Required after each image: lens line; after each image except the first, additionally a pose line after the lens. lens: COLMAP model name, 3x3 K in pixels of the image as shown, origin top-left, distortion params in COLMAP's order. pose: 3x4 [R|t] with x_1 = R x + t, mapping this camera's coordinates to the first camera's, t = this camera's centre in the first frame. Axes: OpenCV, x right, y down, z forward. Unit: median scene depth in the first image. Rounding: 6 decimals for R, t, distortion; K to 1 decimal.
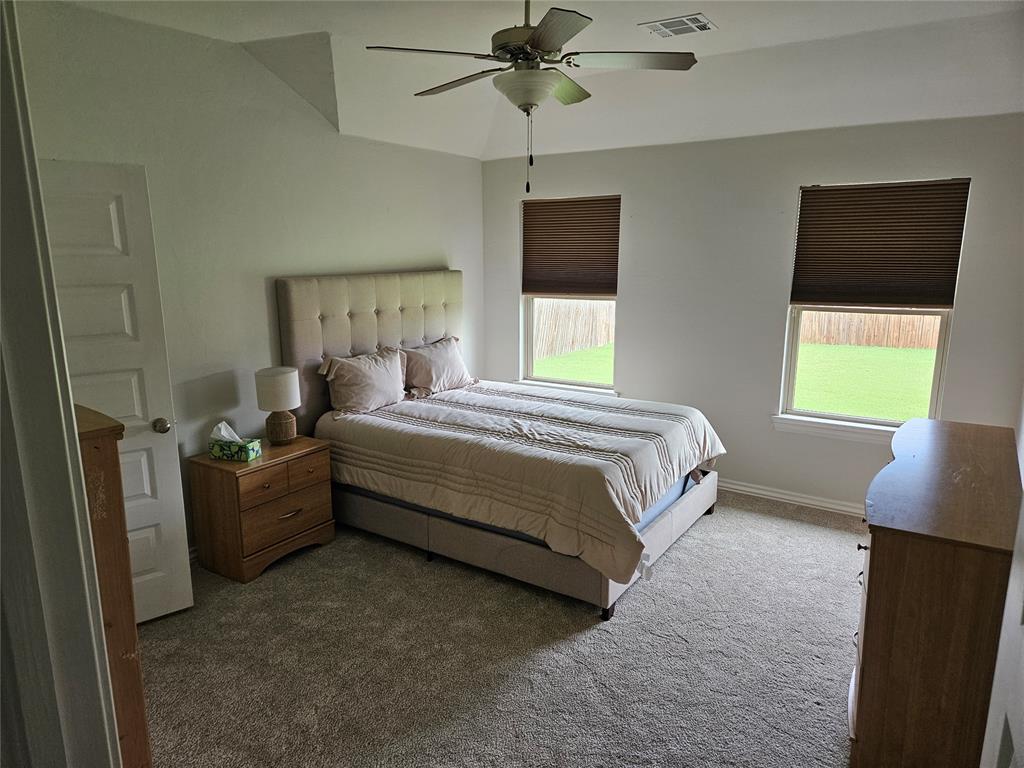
lens RADIAL K [[676.3, 0, 505.9], [0, 676.3, 385.4], [0, 0, 1]] dist [0.094008, -0.081968]
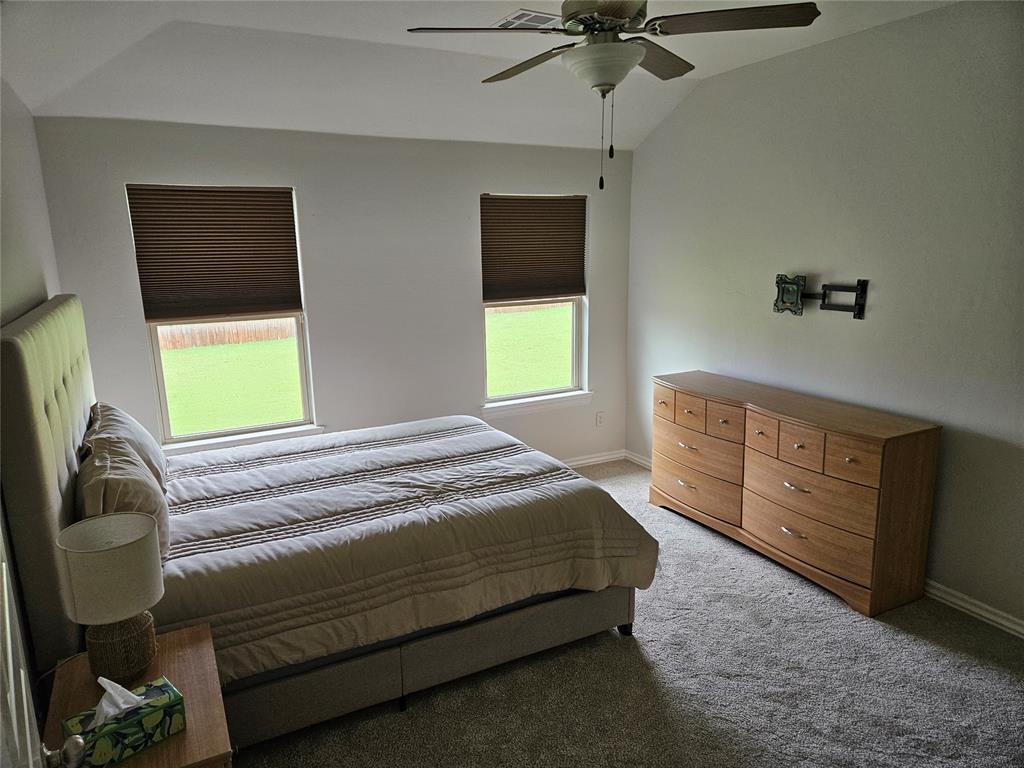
lens RADIAL K [[676.3, 0, 505.9], [0, 676.3, 385.4], [0, 0, 1]] dist [0.094008, -0.081968]
pose [[0.488678, -0.190363, 0.851443, -0.575346], [0.190463, 0.975645, 0.108817, -0.115704], [-0.851421, 0.108992, 0.513034, 0.500367]]
